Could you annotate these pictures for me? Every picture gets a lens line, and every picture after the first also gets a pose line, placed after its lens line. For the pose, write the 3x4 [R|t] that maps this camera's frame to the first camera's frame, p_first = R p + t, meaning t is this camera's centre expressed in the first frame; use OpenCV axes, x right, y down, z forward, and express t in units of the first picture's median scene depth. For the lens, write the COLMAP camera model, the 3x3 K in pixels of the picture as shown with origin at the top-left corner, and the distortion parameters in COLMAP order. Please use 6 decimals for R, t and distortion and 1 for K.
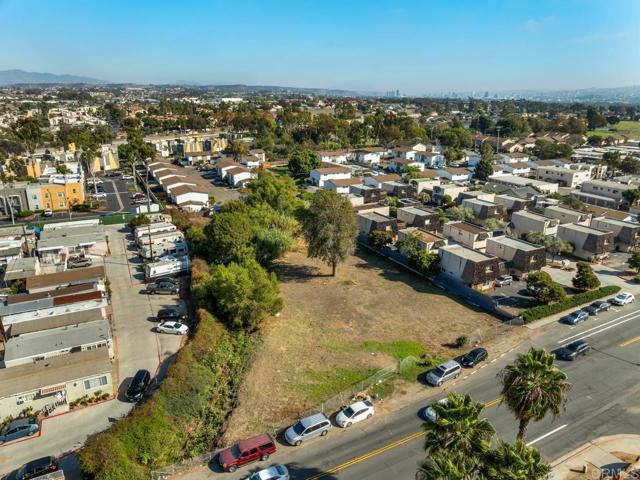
lens RADIAL K [[444.4, 0, 320.0], [0, 444.4, 240.0], [0, 0, 1]] dist [-0.034015, 0.000308]
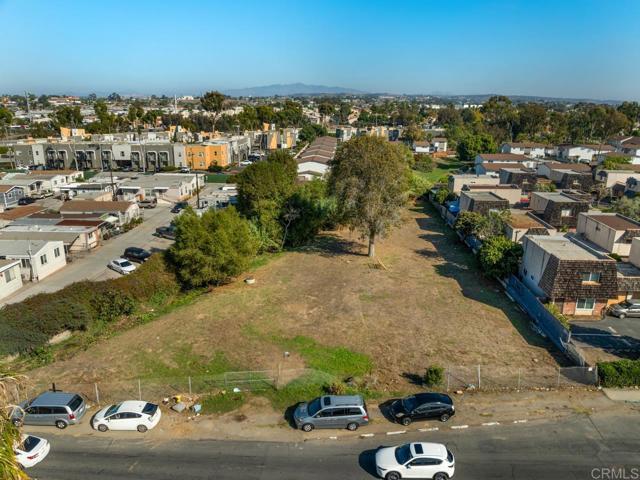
lens RADIAL K [[448.5, 0, 320.0], [0, 448.5, 240.0], [0, 0, 1]] dist [-0.039573, -0.001554]
pose [[0.861773, 0.144968, -0.486140, 0.325041], [-0.156942, 0.987474, 0.016258, 0.057859], [0.482407, 0.062285, 0.873730, 0.331127]]
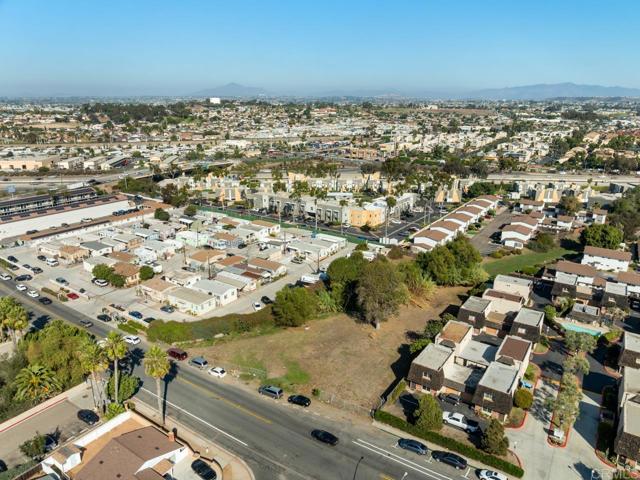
lens RADIAL K [[448.5, 0, 320.0], [0, 448.5, 240.0], [0, 0, 1]] dist [-0.039573, -0.001554]
pose [[0.485167, 0.253199, -0.836961, 0.994011], [-0.275556, 0.952662, 0.128467, -0.289967], [0.829869, 0.168302, 0.531970, 0.147862]]
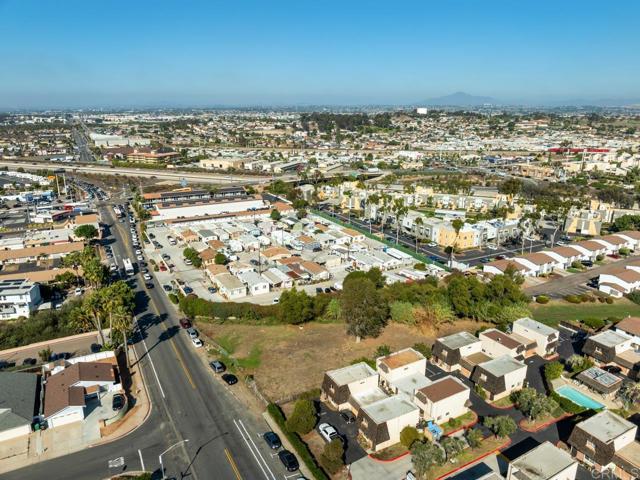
lens RADIAL K [[444.4, 0, 320.0], [0, 444.4, 240.0], [0, 0, 1]] dist [-0.034015, 0.000308]
pose [[0.033428, 0.273026, -0.961426, 1.260272], [-0.313698, 0.916216, 0.249281, -0.510536], [0.948934, 0.293265, 0.116275, 0.680136]]
